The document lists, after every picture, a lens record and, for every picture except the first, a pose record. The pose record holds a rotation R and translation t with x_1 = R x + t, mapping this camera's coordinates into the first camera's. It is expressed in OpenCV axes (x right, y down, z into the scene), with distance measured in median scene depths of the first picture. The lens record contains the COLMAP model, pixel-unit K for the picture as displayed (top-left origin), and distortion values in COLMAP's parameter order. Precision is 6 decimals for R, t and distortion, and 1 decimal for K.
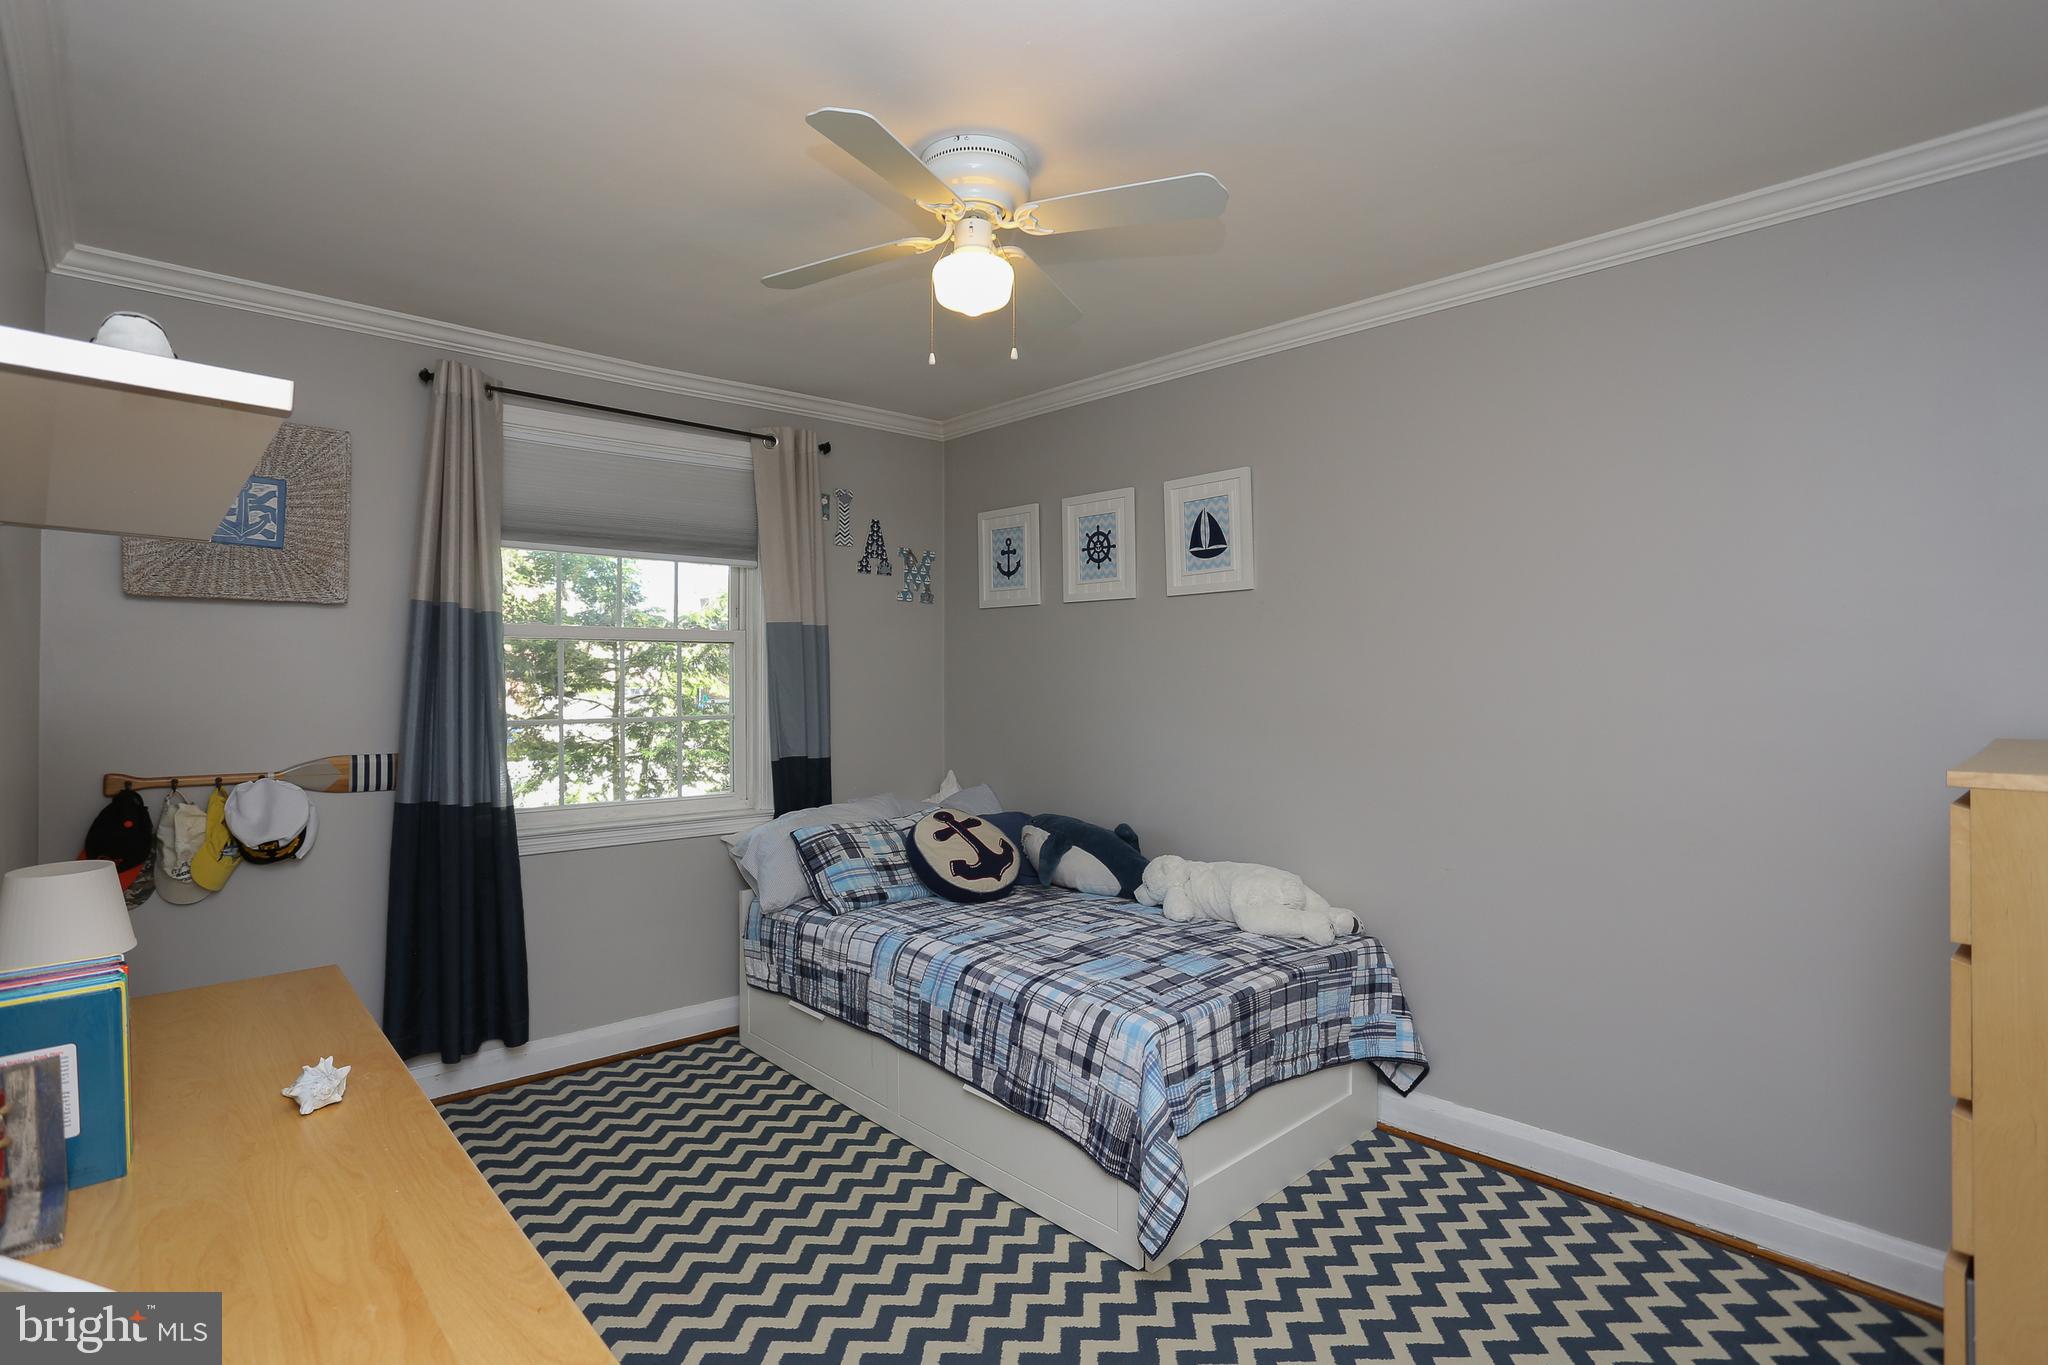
lens RADIAL K [[1001.6, 0, 1021.8], [0, 1001.6, 672.2], [0, 0, 1]] dist [-0.050114, 0.009222]
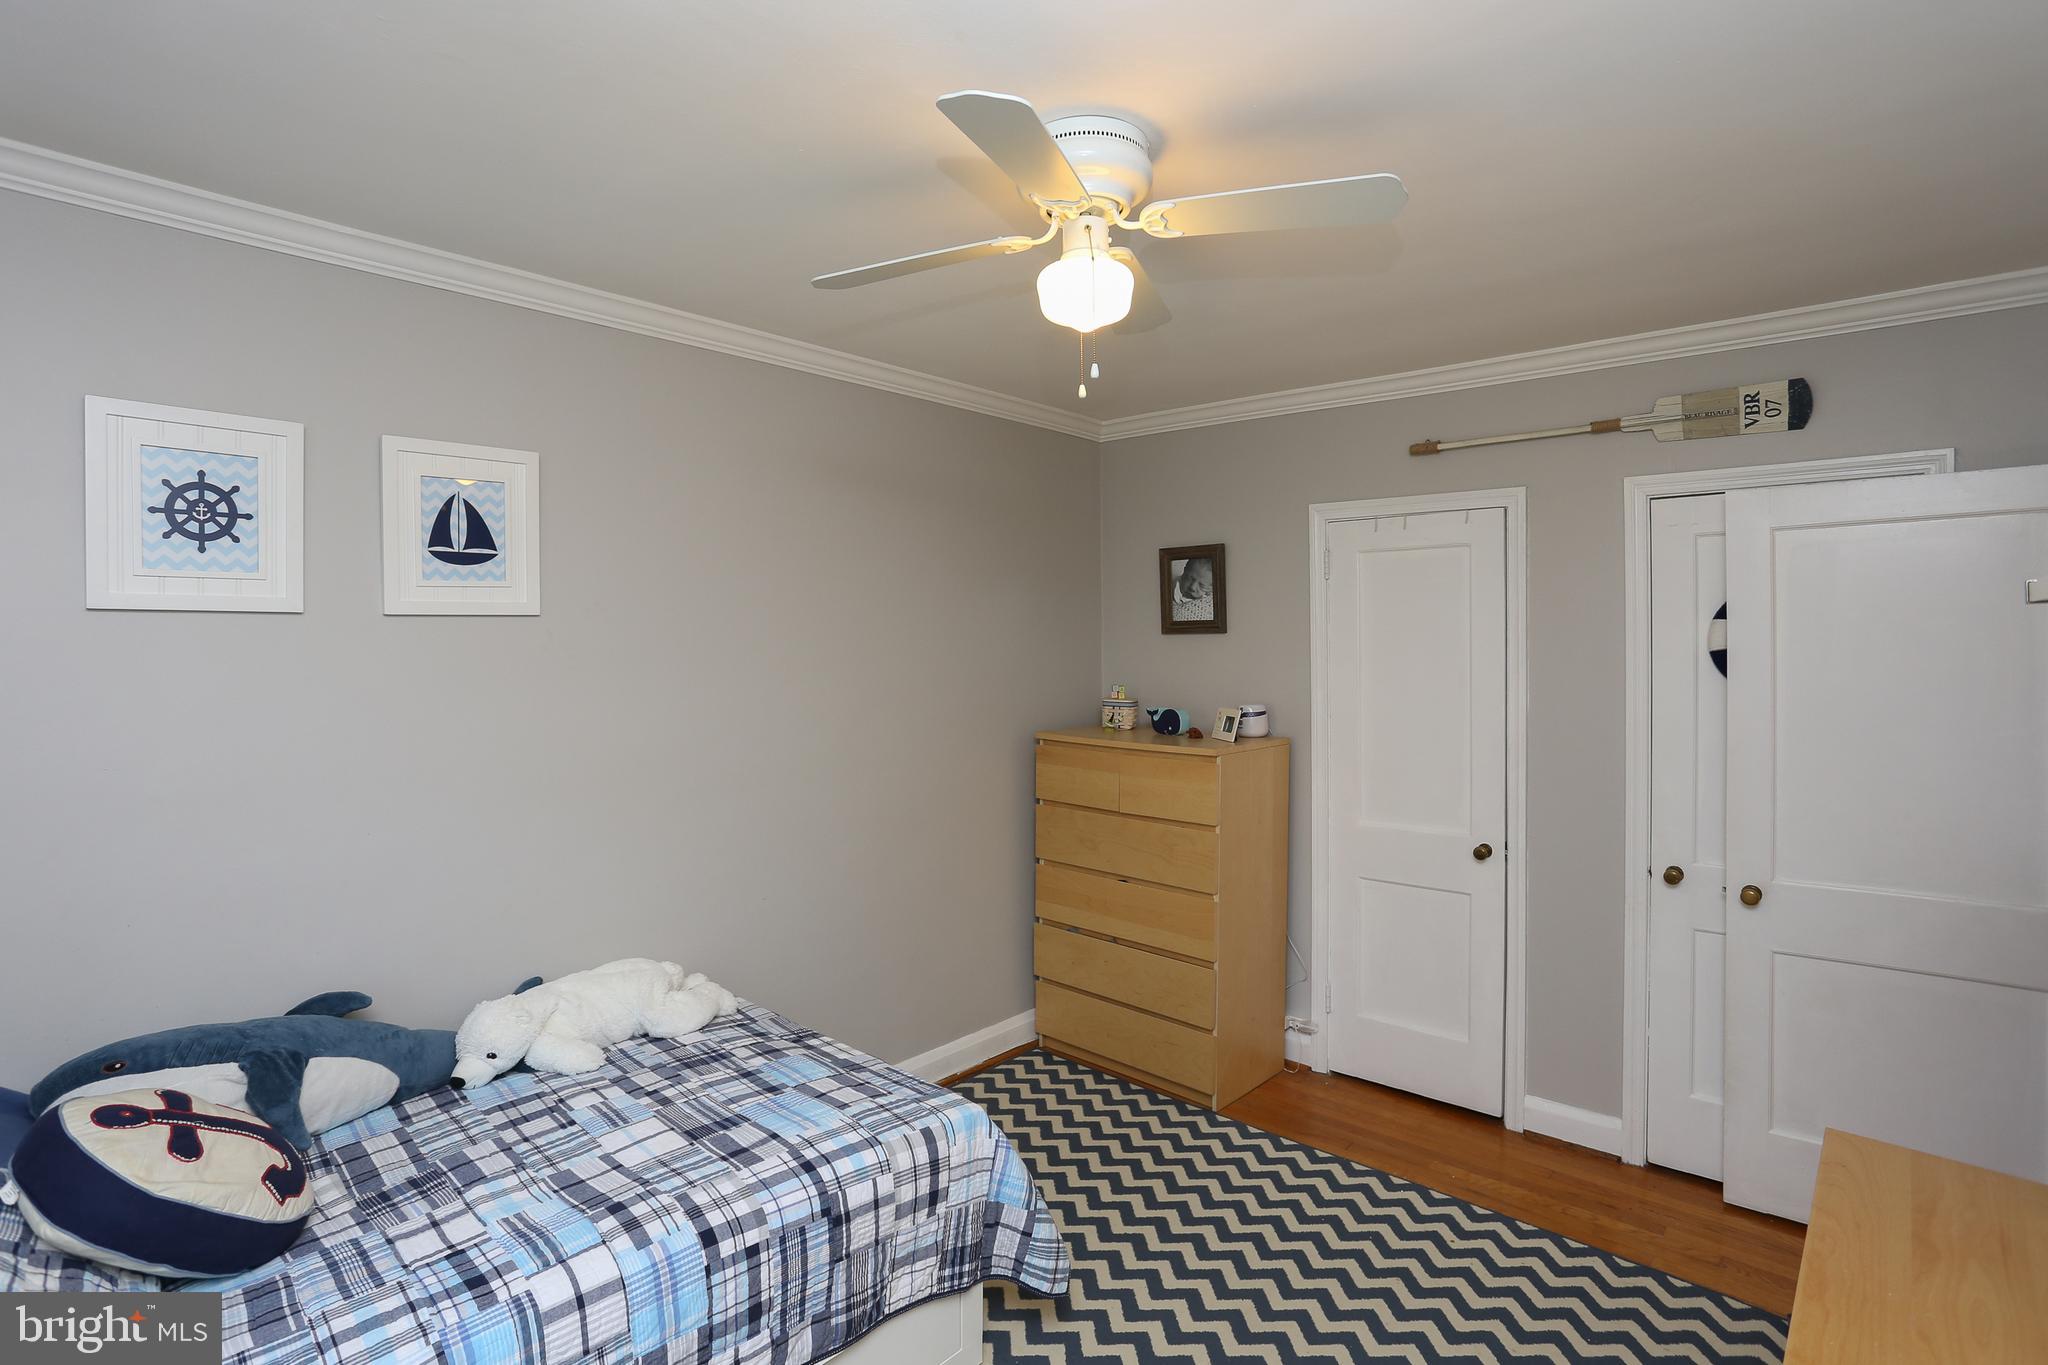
lens RADIAL K [[1001.6, 0, 1022.1], [0, 1001.6, 669.3], [0, 0, 1]] dist [-0.050114, 0.009222]
pose [[-0.079628, -0.019642, 0.996631, -0.652324], [0.008655, 0.999755, 0.020395, -0.064649], [-0.996787, 0.010250, -0.079439, 0.825459]]
